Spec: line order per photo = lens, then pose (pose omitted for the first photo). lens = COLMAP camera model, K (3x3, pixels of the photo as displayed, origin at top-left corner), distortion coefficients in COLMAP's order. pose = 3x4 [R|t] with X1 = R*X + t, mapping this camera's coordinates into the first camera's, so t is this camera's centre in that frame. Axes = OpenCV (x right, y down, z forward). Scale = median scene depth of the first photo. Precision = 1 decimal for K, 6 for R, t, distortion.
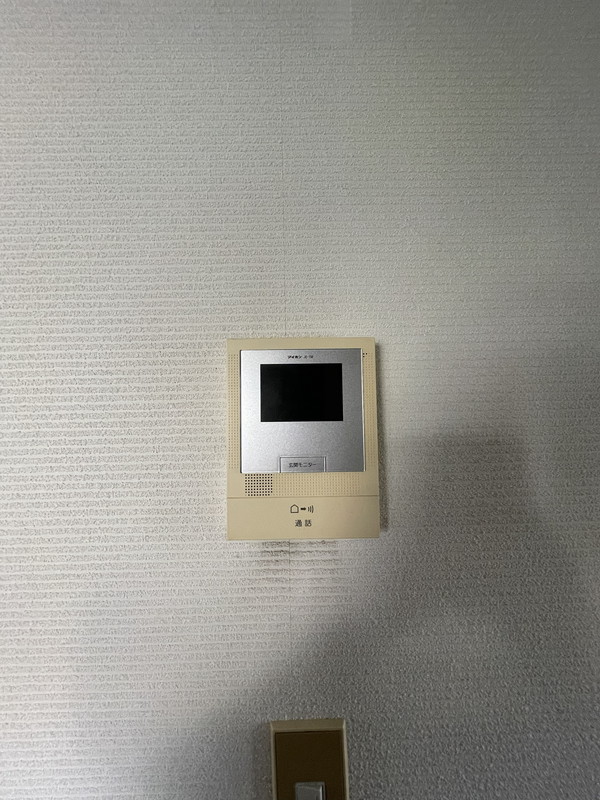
lens RADIAL K [[318.0, 0, 300.0], [0, 318.0, 400.0], [0, 0, 1]] dist [-0.001165, -0.000186]
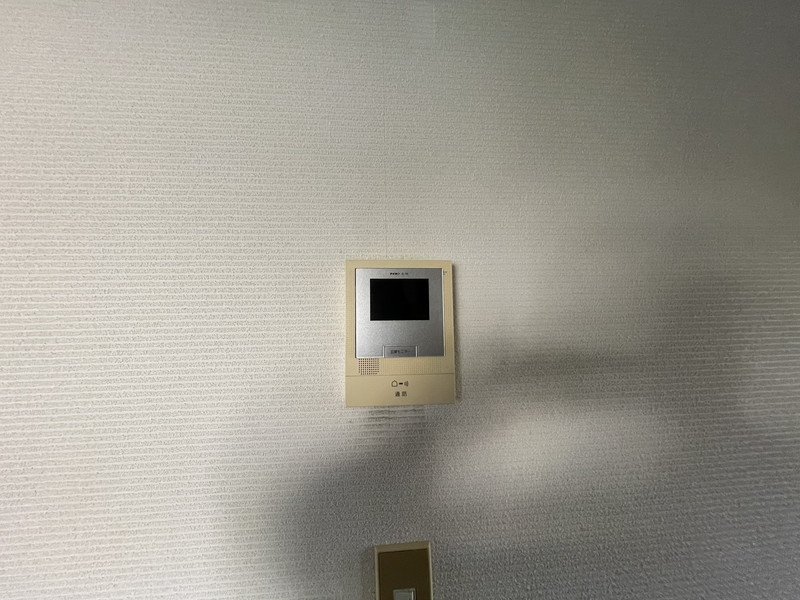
lens RADIAL K [[318.0, 0, 400.0], [0, 318.0, 300.0], [0, 0, 1]] dist [-0.001165, -0.000186]
pose [[0.996875, 0.006095, 0.078755, -0.097221], [-0.004013, 0.999639, -0.026566, 0.014521], [-0.078888, 0.026167, 0.996540, -0.359154]]
